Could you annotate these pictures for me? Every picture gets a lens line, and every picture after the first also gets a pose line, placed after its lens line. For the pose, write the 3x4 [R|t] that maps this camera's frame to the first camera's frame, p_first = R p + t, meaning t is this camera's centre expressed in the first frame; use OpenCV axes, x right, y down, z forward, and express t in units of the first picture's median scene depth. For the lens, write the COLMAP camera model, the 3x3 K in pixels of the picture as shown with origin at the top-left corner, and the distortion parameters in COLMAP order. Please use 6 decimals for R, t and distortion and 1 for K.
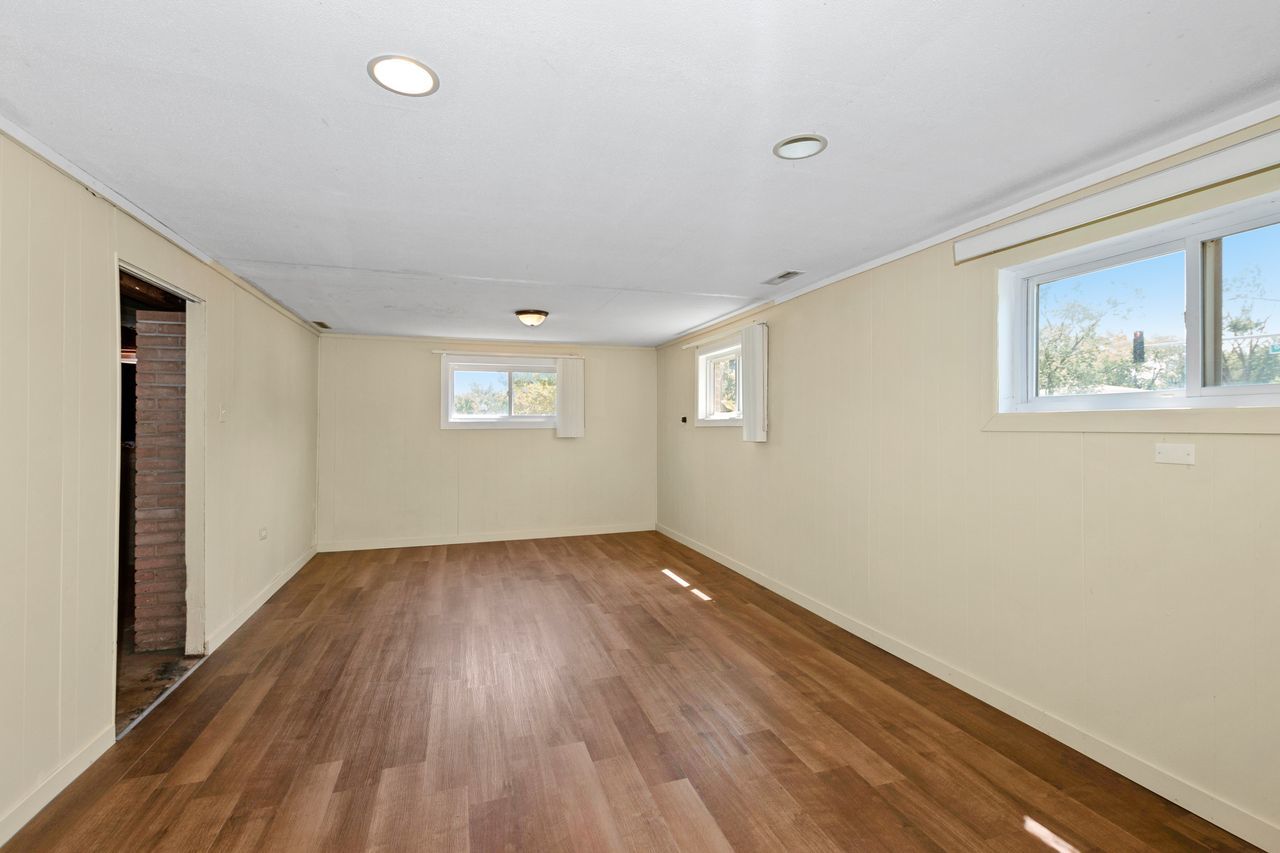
lens RADIAL K [[564.4, 0, 649.0], [0, 564.4, 441.2], [0, 0, 1]] dist [0.000146, -0.000577]
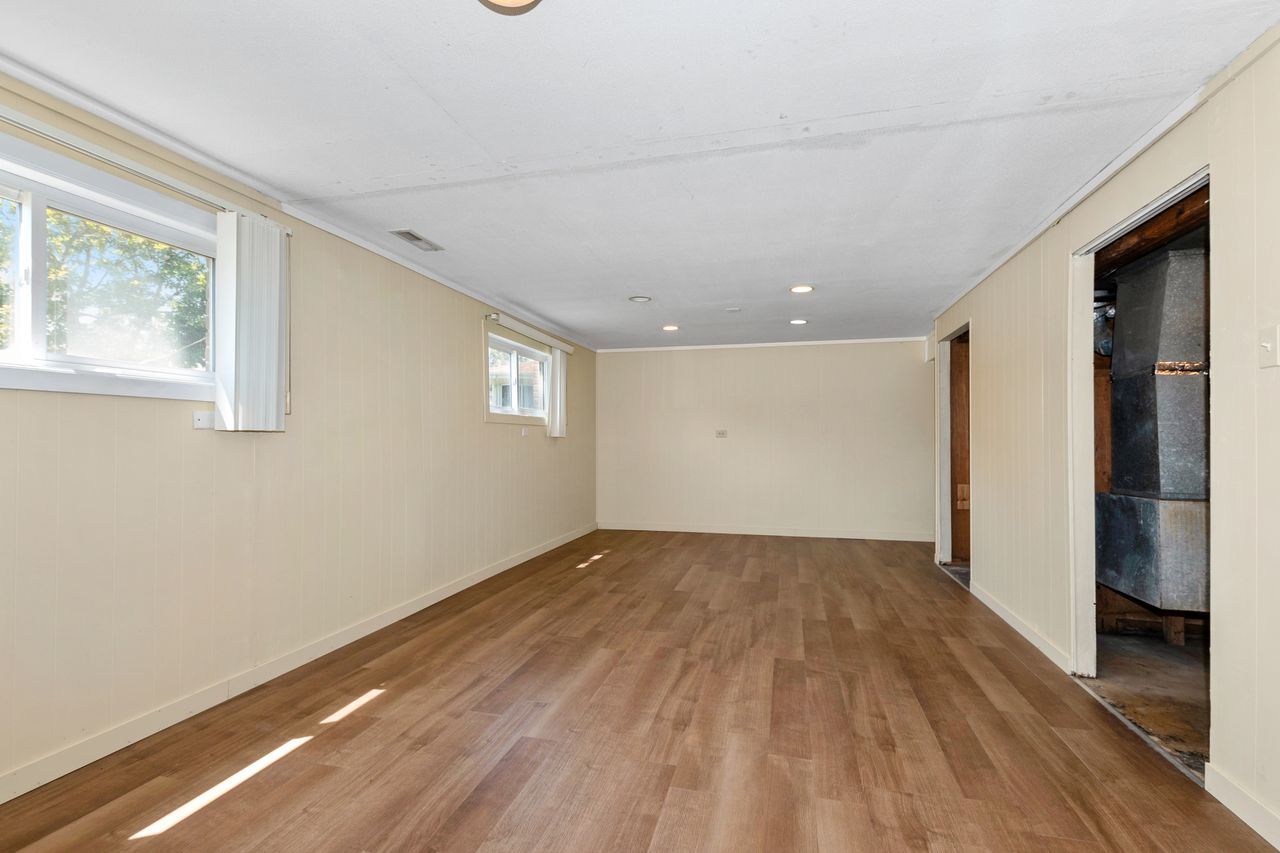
lens RADIAL K [[564.4, 0, 649.0], [0, 564.4, 441.2], [0, 0, 1]] dist [0.000146, -0.000577]
pose [[-0.844132, 0.001622, 0.536134, -0.650784], [0.017380, 0.999553, 0.024341, 0.006438], [-0.535854, 0.029866, -0.843782, 1.883094]]
